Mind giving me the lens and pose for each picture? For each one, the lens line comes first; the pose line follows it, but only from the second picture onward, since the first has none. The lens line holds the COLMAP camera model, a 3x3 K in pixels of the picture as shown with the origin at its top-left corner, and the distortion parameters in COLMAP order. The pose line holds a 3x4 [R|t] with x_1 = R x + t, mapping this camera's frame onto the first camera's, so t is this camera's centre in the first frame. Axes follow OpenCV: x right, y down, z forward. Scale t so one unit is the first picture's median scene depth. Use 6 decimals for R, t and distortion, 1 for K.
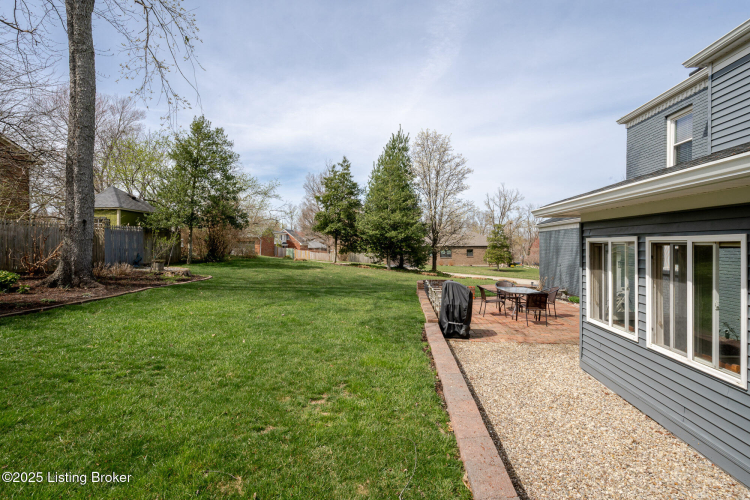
lens RADIAL K [[373.6, 0, 375.3], [0, 373.6, 253.3], [0, 0, 1]] dist [-0.000633, -0.000289]
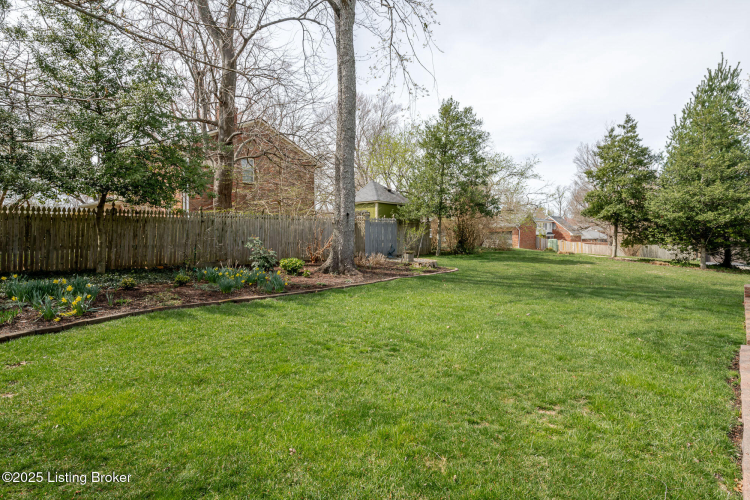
lens RADIAL K [[444.1, 0, 375.2], [0, 444.1, 238.1], [0, 0, 1]] dist [-0.002299, 0.000458]
pose [[0.815811, -0.010351, -0.578227, 0.037357], [-0.000256, 0.999833, -0.018259, 0.006693], [0.578319, 0.015044, 0.815672, -0.017776]]
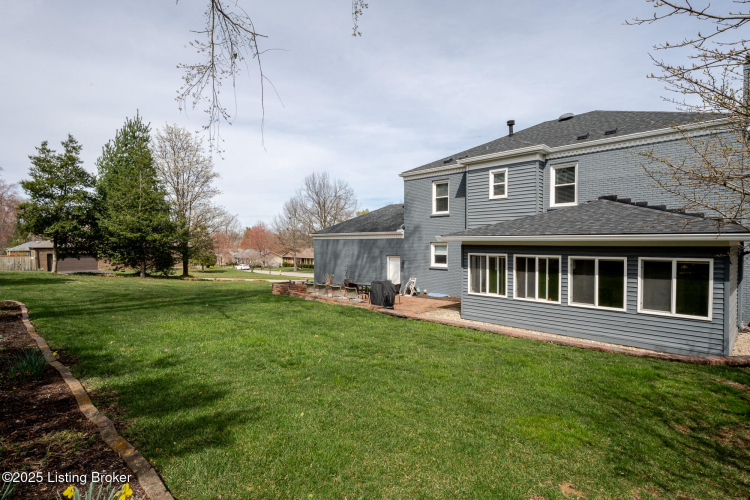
lens RADIAL K [[373.6, 0, 375.3], [0, 373.6, 253.3], [0, 0, 1]] dist [-0.000633, -0.000289]
pose [[0.650294, -0.011232, 0.759600, -0.609634], [0.009742, 0.999932, 0.006446, -0.026786], [-0.759620, 0.003208, 0.650359, 0.033639]]
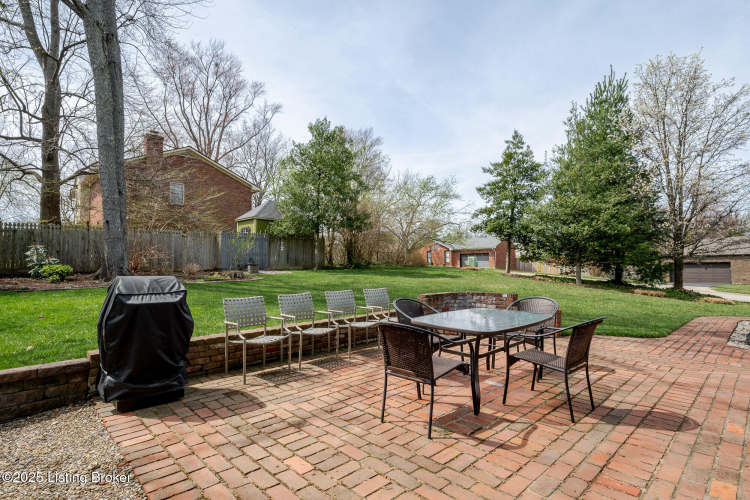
lens RADIAL K [[389.8, 0, 375.0], [0, 389.8, 241.0], [0, 0, 1]] dist [-0.002005, -0.000388]
pose [[0.754289, -0.042963, -0.655135, 0.481406], [-0.005026, 0.997449, -0.071199, 0.041207], [0.656523, 0.056997, 0.752149, 0.562112]]
